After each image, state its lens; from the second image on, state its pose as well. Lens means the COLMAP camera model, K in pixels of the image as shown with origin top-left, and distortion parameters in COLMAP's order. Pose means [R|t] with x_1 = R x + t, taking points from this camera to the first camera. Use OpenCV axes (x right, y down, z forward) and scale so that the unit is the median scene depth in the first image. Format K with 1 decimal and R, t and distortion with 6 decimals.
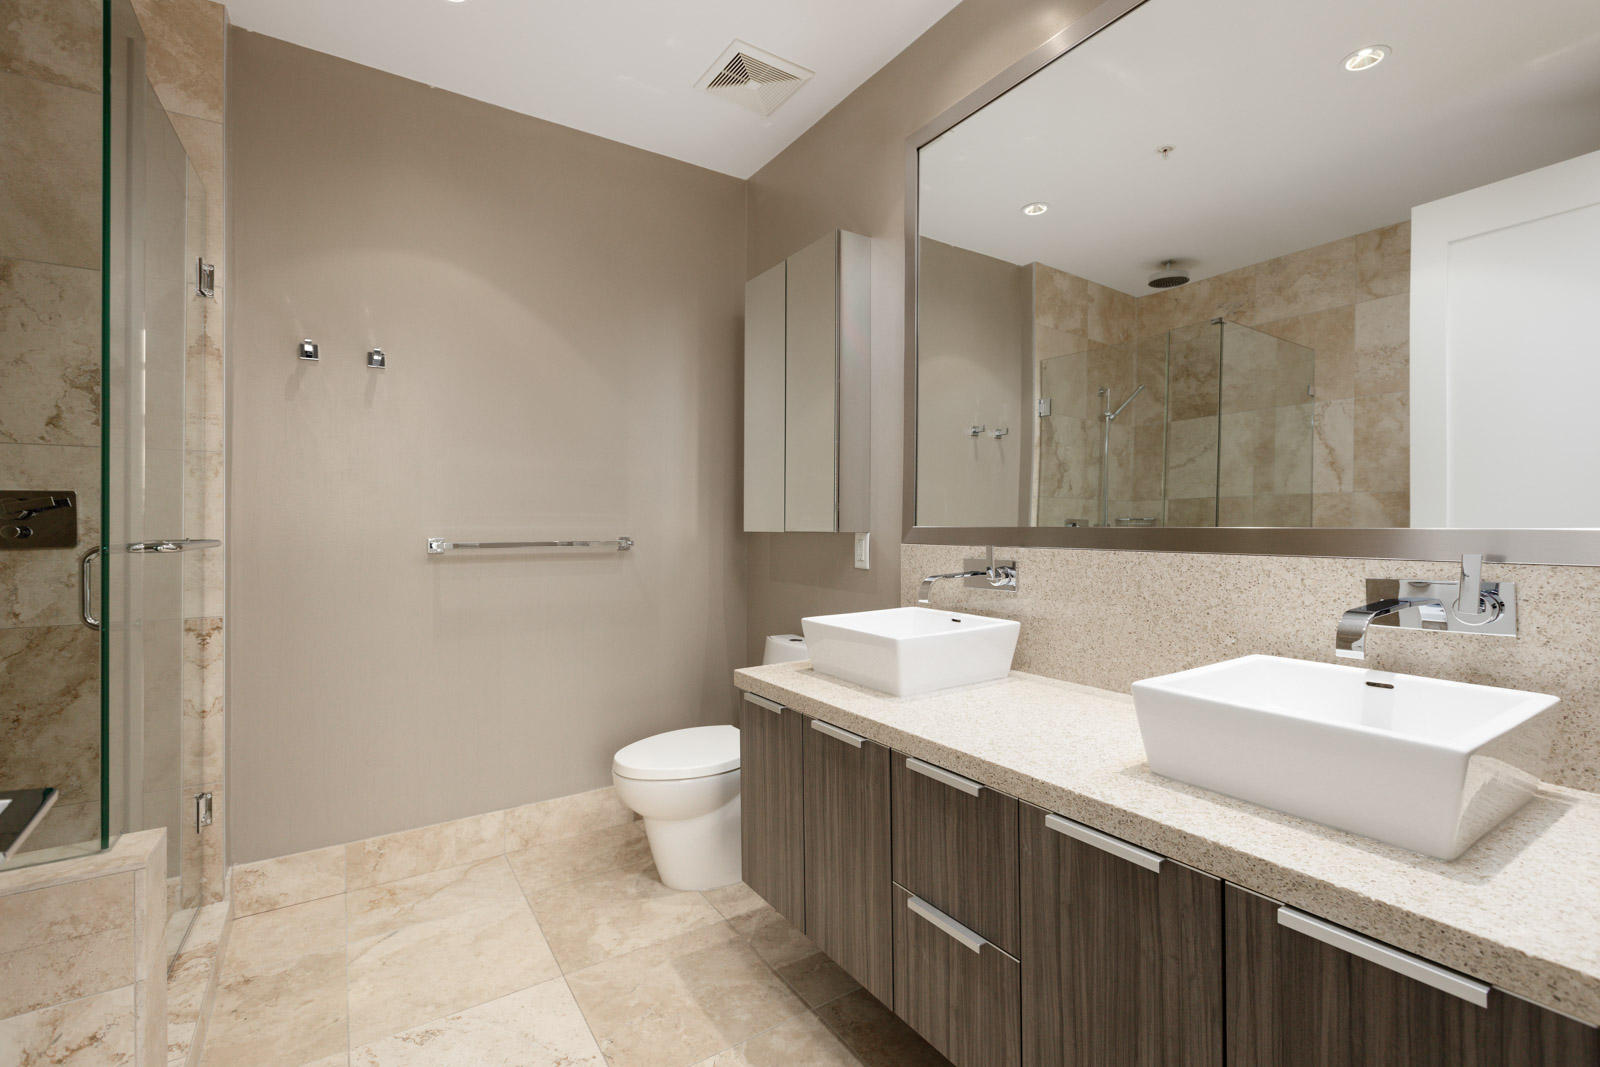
lens RADIAL K [[715.7, 0, 804.1], [0, 715.7, 527.5], [0, 0, 1]] dist [0.007140, -0.001384]
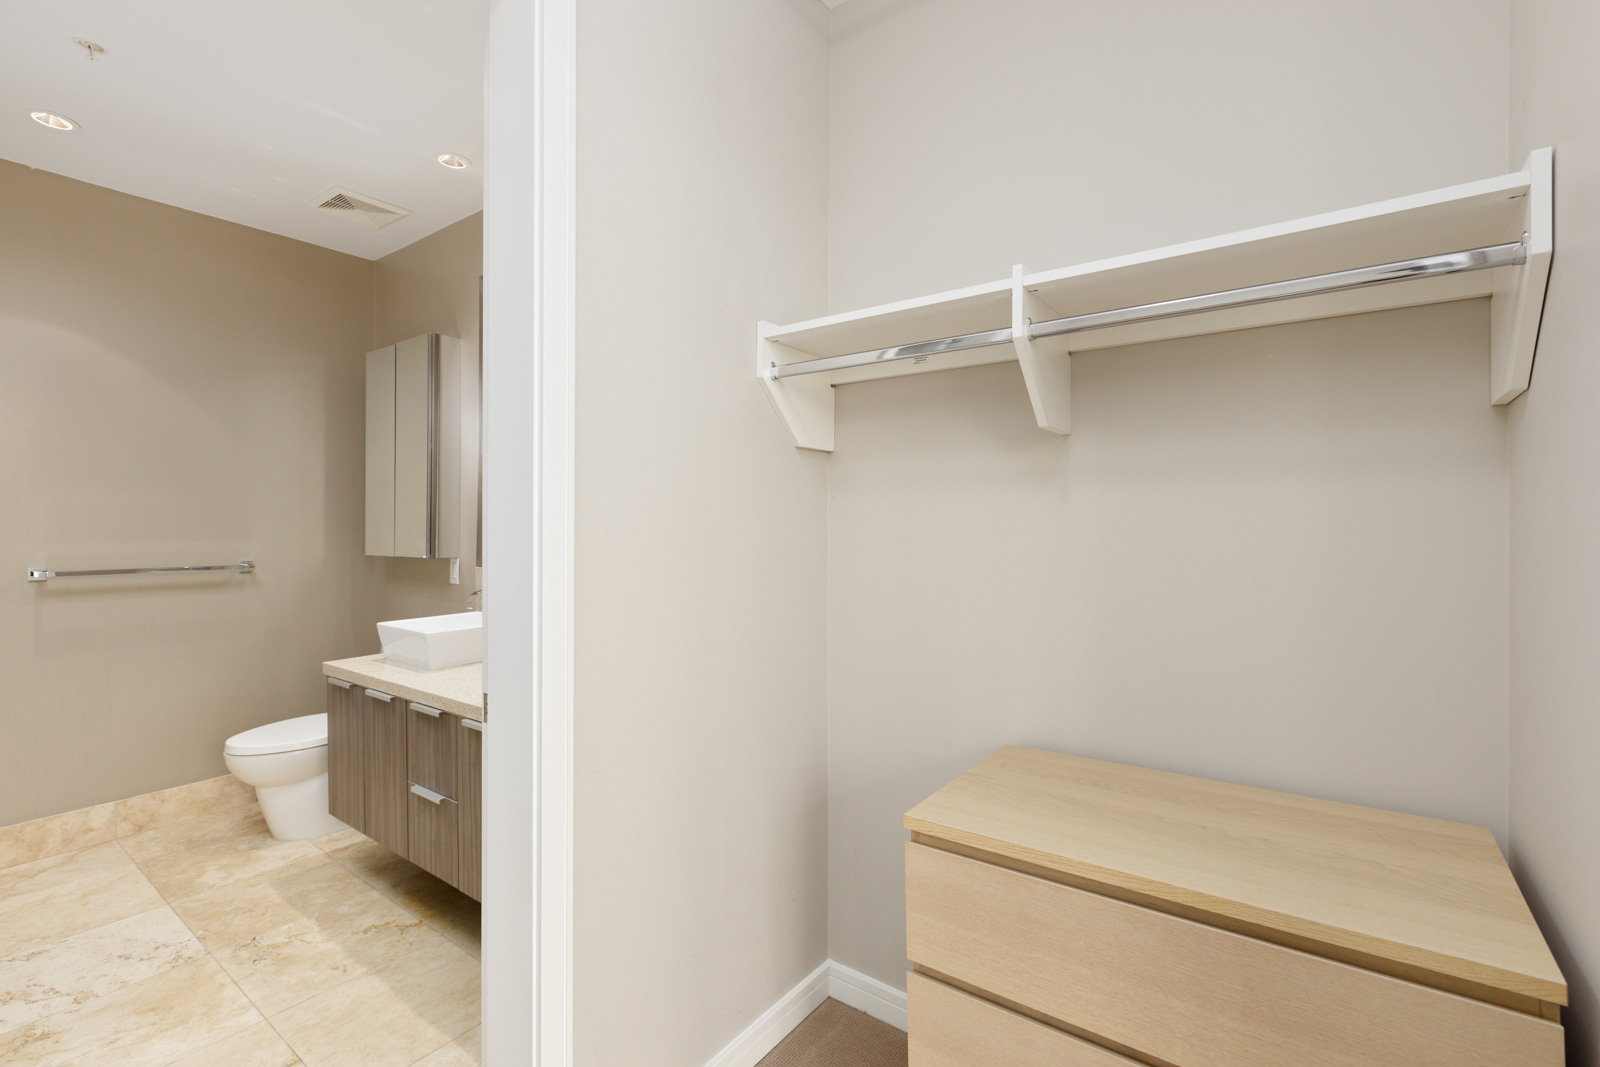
lens RADIAL K [[715.7, 0, 798.3], [0, 715.7, 533.6], [0, 0, 1]] dist [0.007140, -0.001384]
pose [[0.940583, 0.000374, 0.339564, 0.258125], [-0.001887, 0.999990, 0.004126, -0.050276], [-0.339559, -0.004522, 0.940574, -0.535761]]
